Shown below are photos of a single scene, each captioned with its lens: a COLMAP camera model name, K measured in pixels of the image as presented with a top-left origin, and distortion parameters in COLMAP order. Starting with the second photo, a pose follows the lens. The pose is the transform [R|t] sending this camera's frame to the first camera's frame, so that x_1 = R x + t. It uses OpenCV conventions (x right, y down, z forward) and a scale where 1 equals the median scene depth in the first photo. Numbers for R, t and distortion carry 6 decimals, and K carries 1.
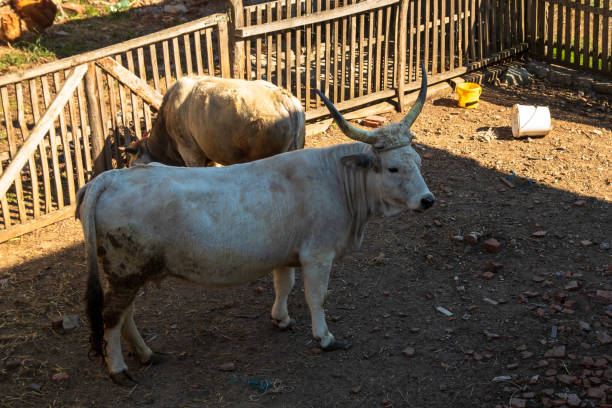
lens RADIAL K [[1548.1, 0, 306.0], [0, 1548.1, 204.0], [0, 0, 1]] dist [0.505788, 0.062526]
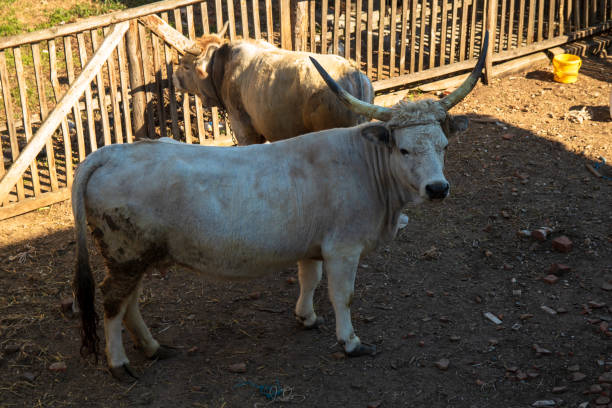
lens RADIAL K [[1548.1, 0, 306.0], [0, 1548.1, 204.0], [0, 0, 1]] dist [0.505788, 0.062526]
pose [[0.991045, 0.050844, -0.123468, 0.089856], [-0.046522, 0.998208, 0.037642, -0.024194], [0.125160, -0.031561, 0.991634, 0.110784]]
